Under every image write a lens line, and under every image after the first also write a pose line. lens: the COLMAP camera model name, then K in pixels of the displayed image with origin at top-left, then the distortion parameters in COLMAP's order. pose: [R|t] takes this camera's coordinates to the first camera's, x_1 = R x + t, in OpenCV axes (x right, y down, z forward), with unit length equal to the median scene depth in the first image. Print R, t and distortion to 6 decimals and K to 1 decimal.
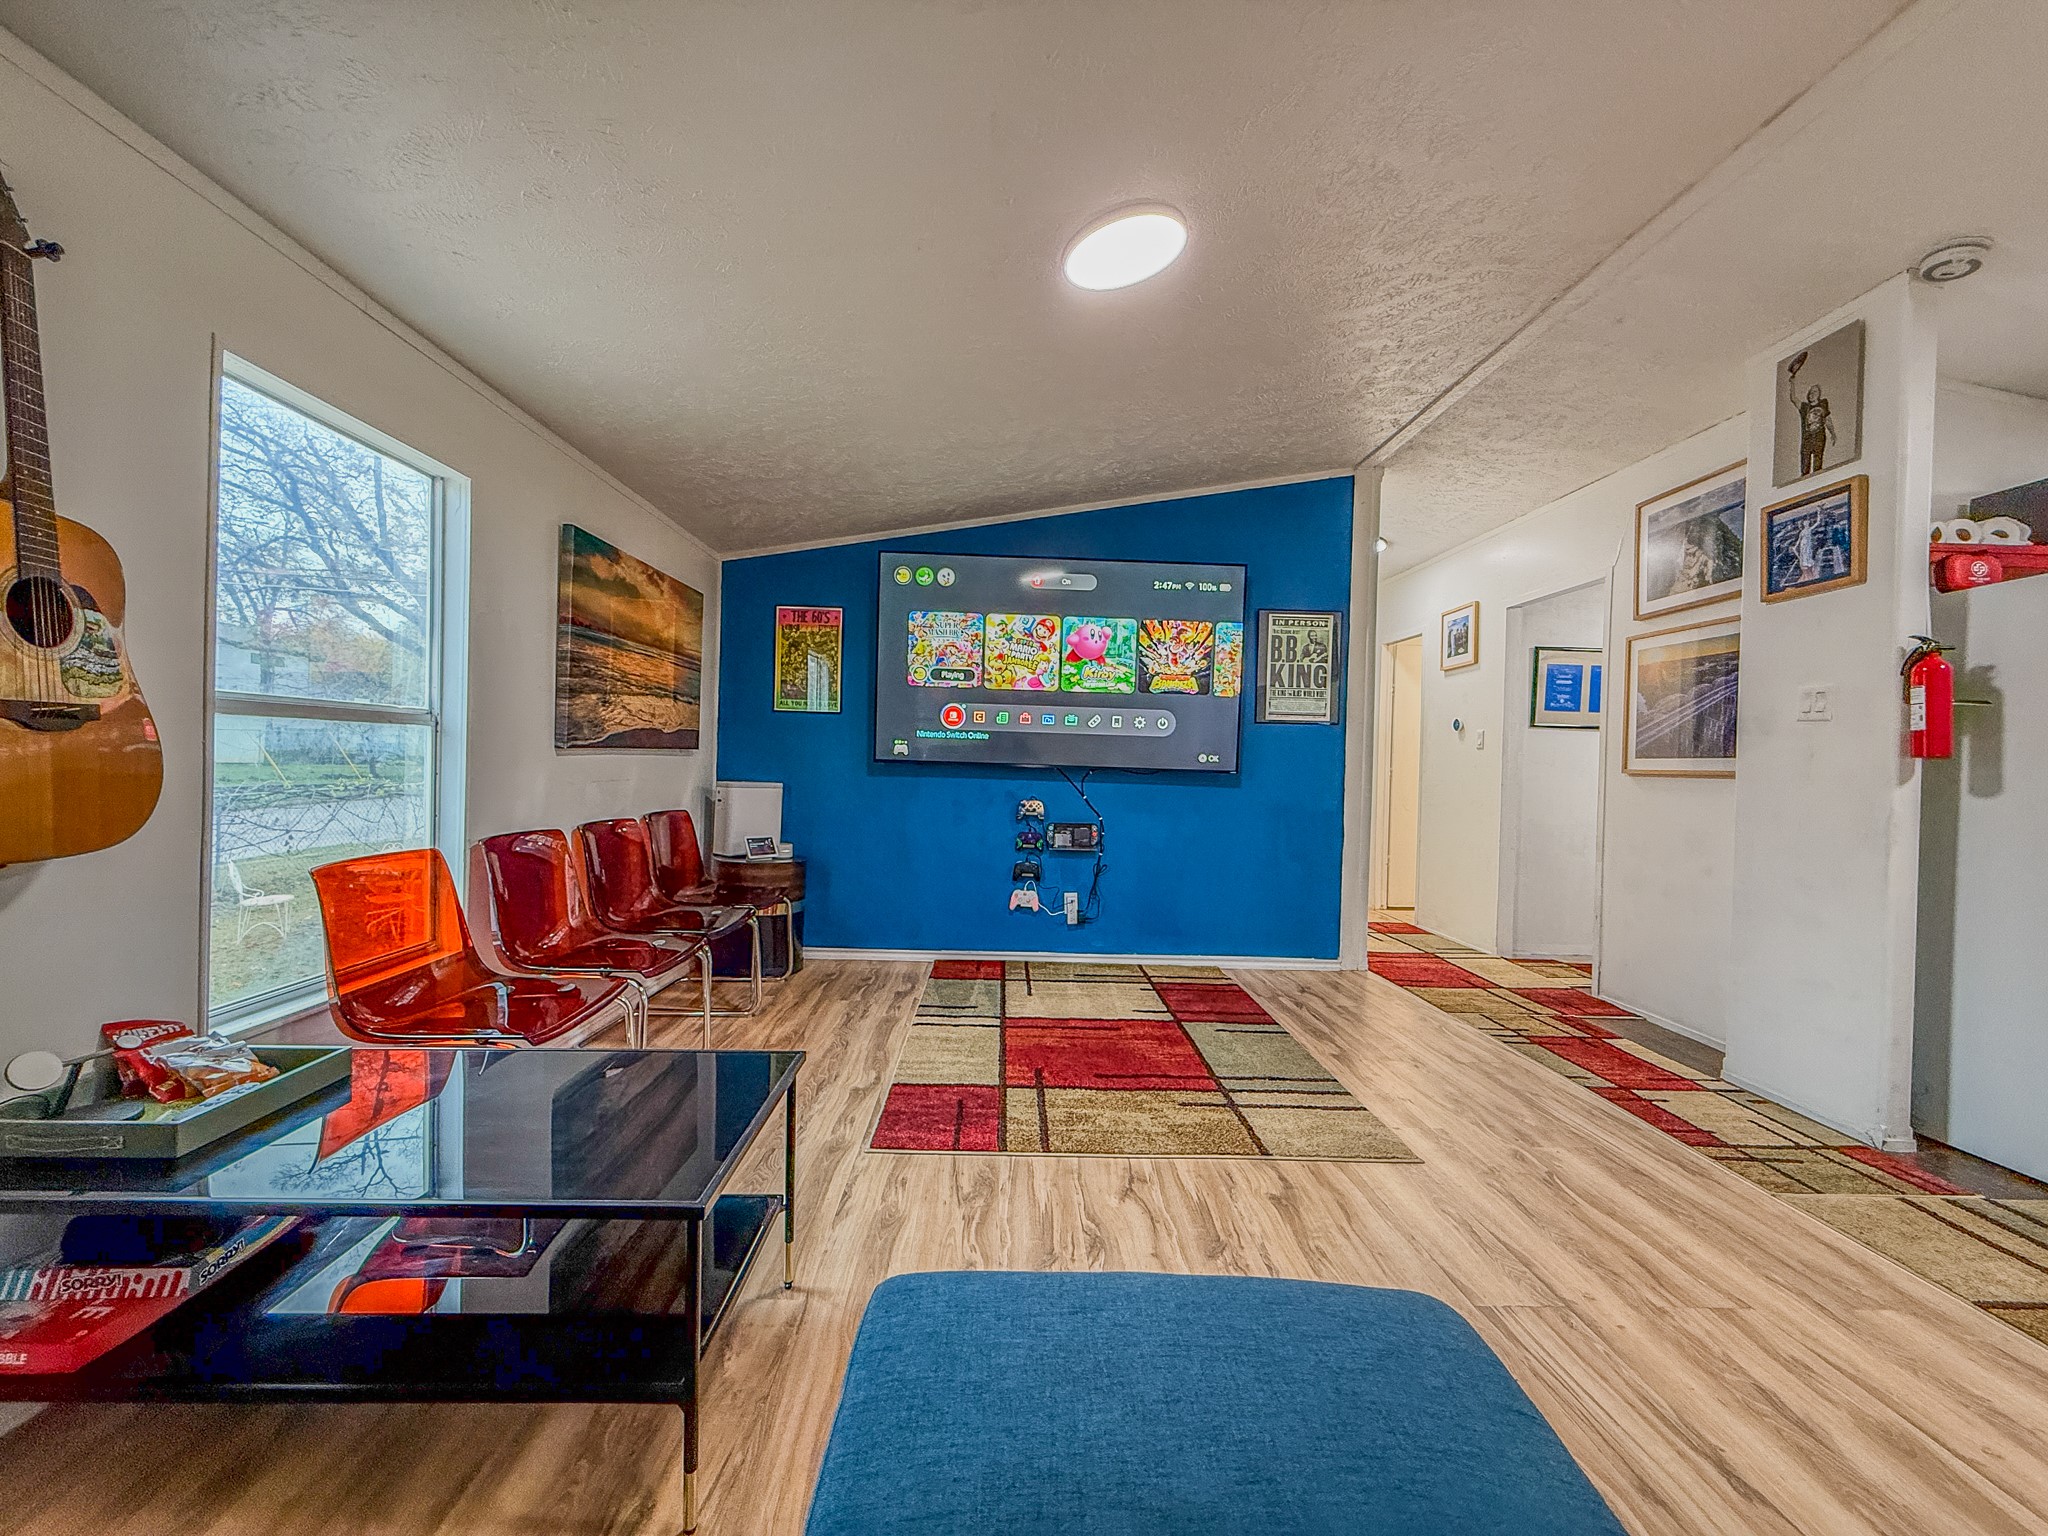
lens RADIAL K [[815.7, 0, 1018.7], [0, 815.7, 771.4], [0, 0, 1]] dist [-0.000163, 0.000133]
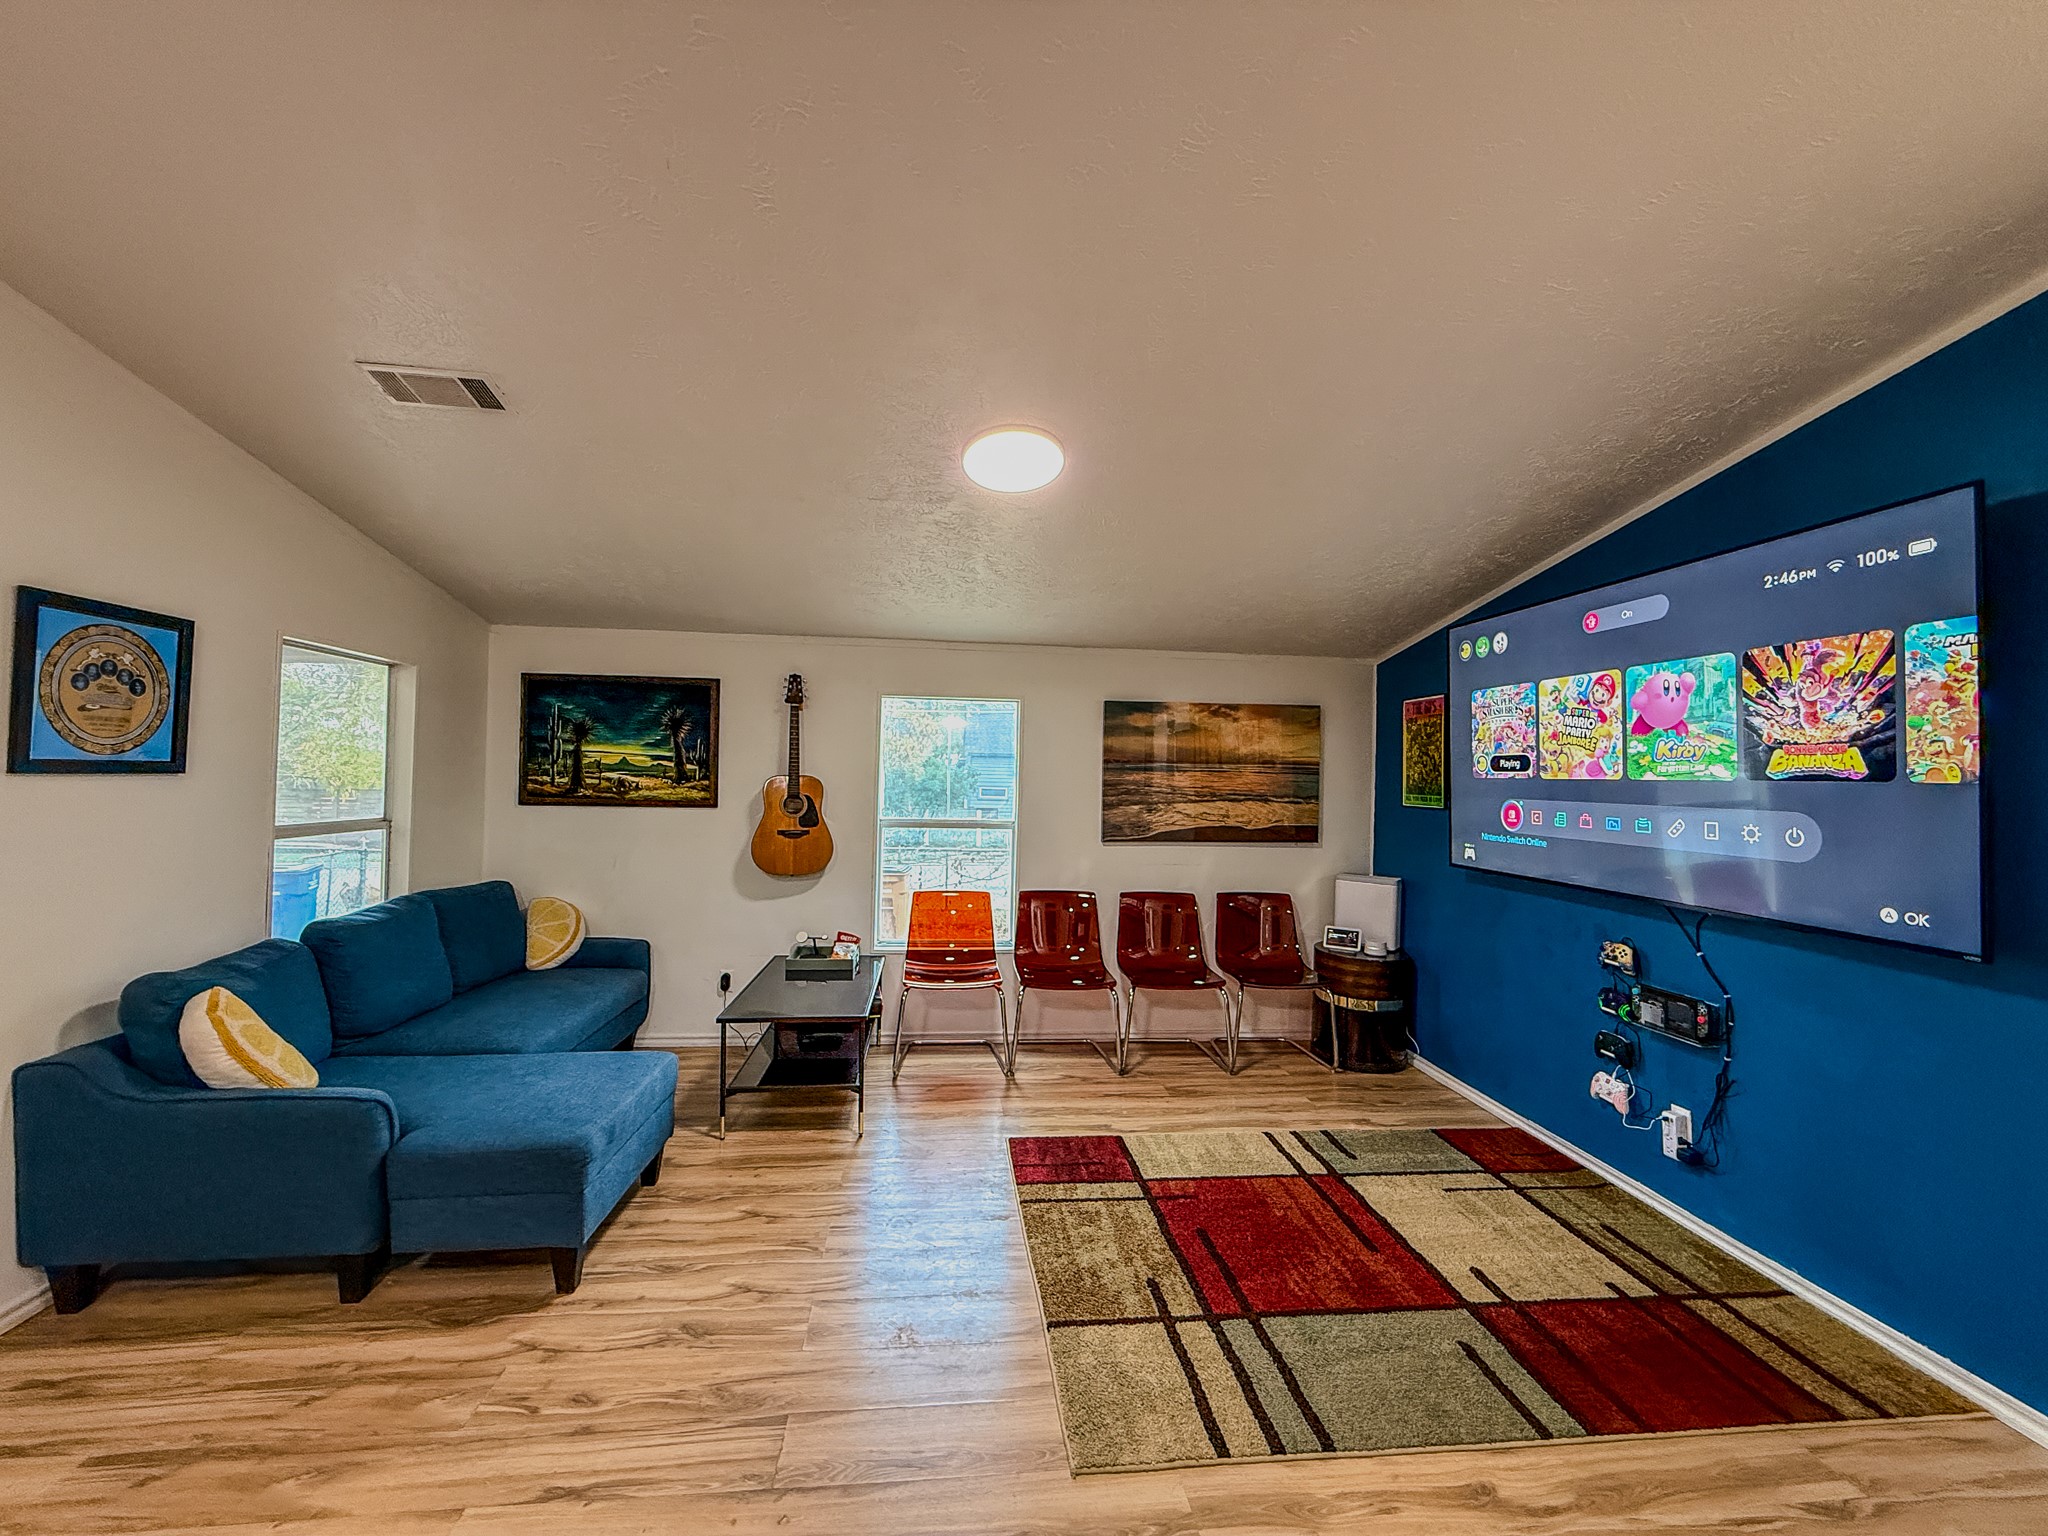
lens RADIAL K [[815.7, 0, 1022.5], [0, 815.7, 768.4], [0, 0, 1]] dist [-0.000163, 0.000133]
pose [[0.083747, -0.037451, -0.995783, 0.664811], [-0.032287, 0.998667, -0.040275, -0.066573], [0.995964, 0.035524, 0.082426, 0.465458]]
